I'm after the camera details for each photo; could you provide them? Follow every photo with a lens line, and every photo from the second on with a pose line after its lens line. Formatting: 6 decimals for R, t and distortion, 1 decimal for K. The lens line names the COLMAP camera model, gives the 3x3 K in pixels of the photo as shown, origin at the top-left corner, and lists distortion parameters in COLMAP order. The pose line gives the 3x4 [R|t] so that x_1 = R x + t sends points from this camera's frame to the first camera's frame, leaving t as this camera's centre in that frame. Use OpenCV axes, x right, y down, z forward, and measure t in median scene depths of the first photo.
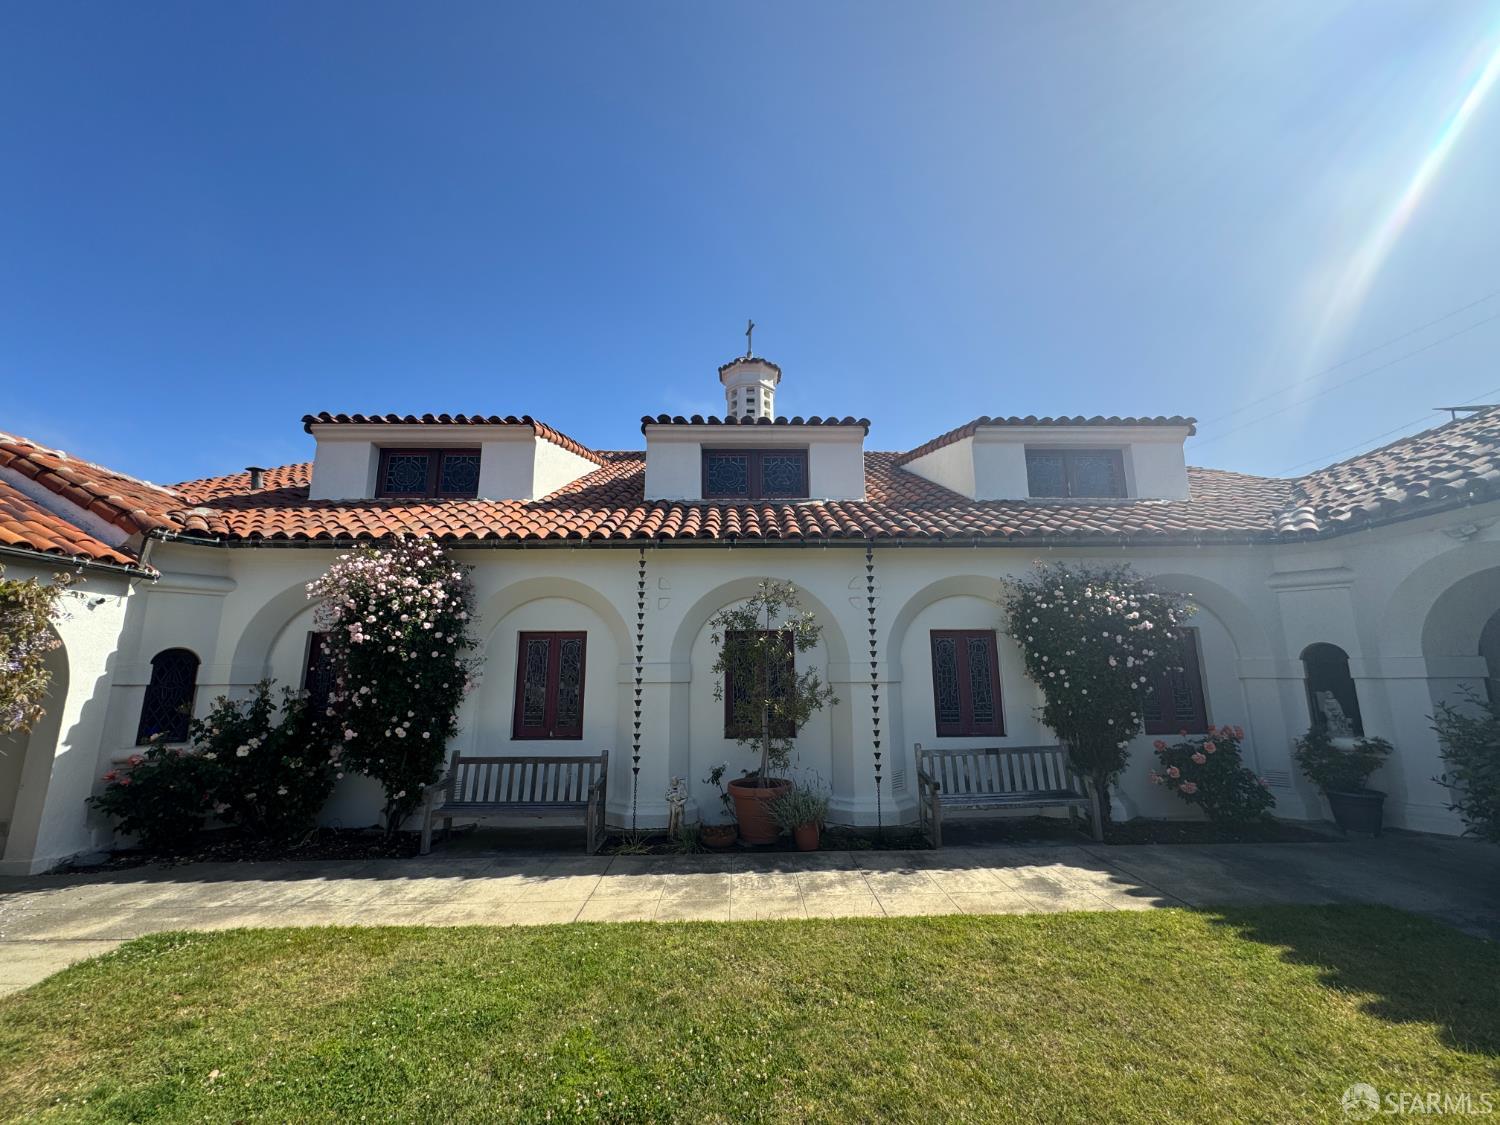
lens RADIAL K [[606.2, 0, 750.0], [0, 606.2, 562.5], [0, 0, 1]] dist [0.000322, 0.000063]
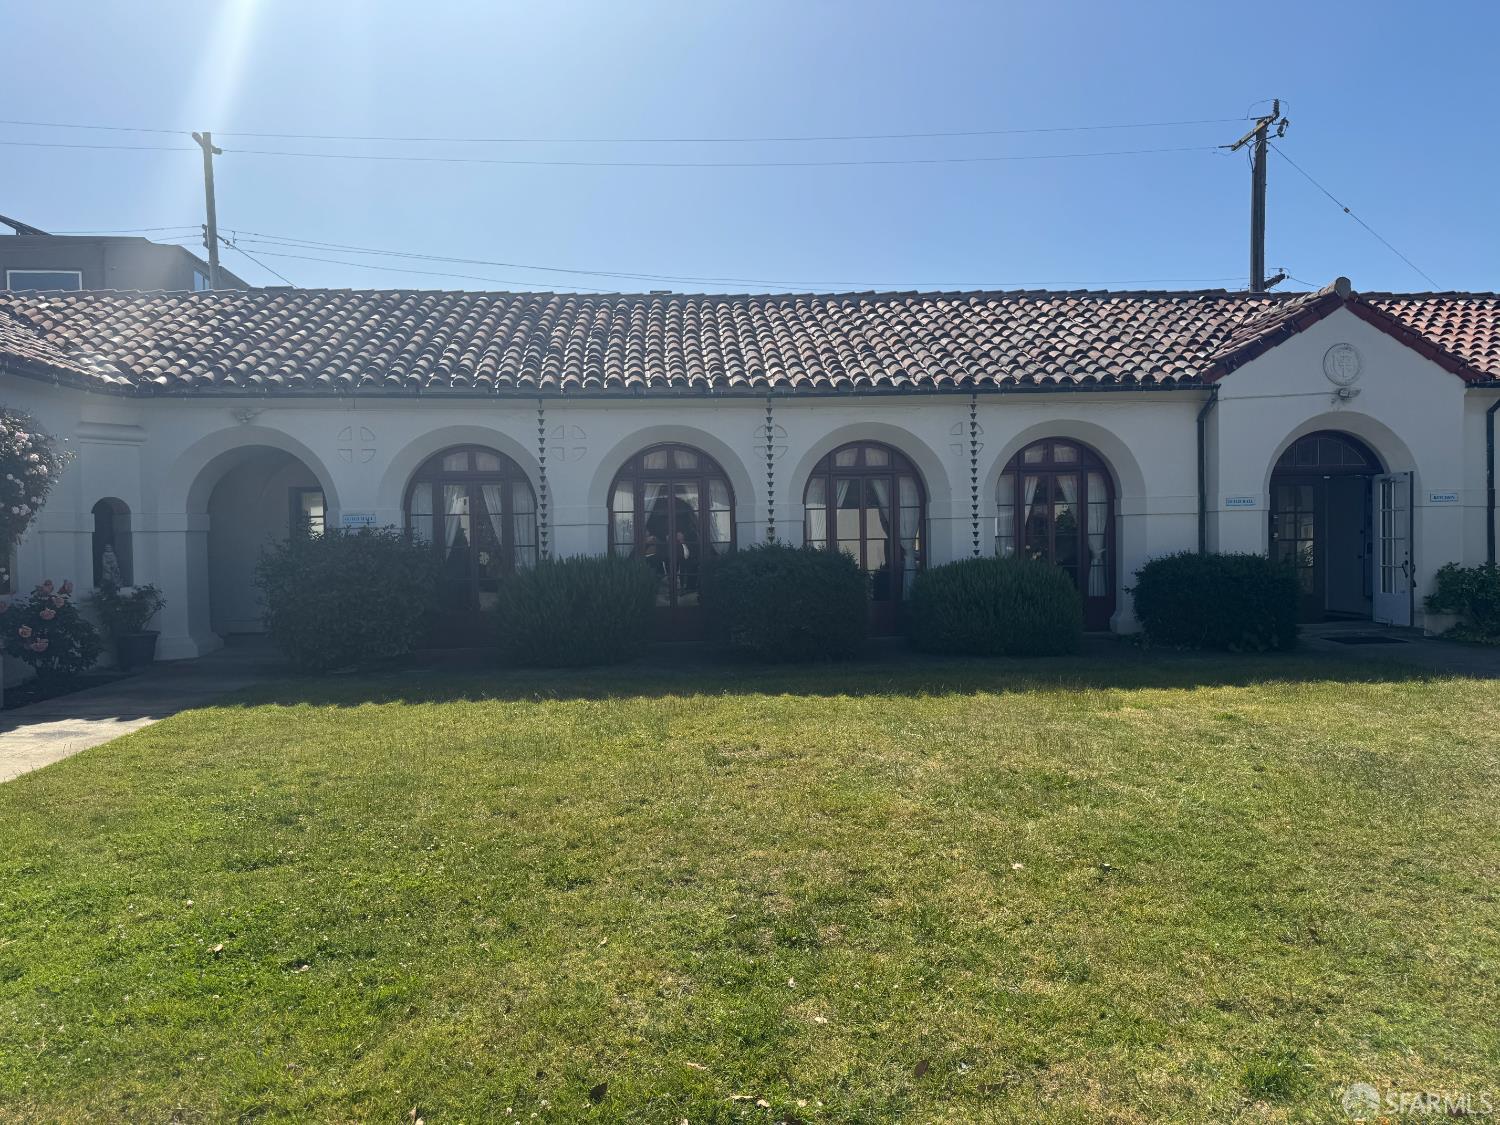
lens RADIAL K [[1036.8, 0, 750.0], [0, 1036.8, 562.5], [0, 0, 1]] dist [0.164307, -0.305539]
pose [[-0.023736, -0.015107, 0.999604, -0.896223], [-0.205457, 0.978616, 0.009911, 0.008340], [-0.978378, -0.205140, -0.026332, 0.003460]]
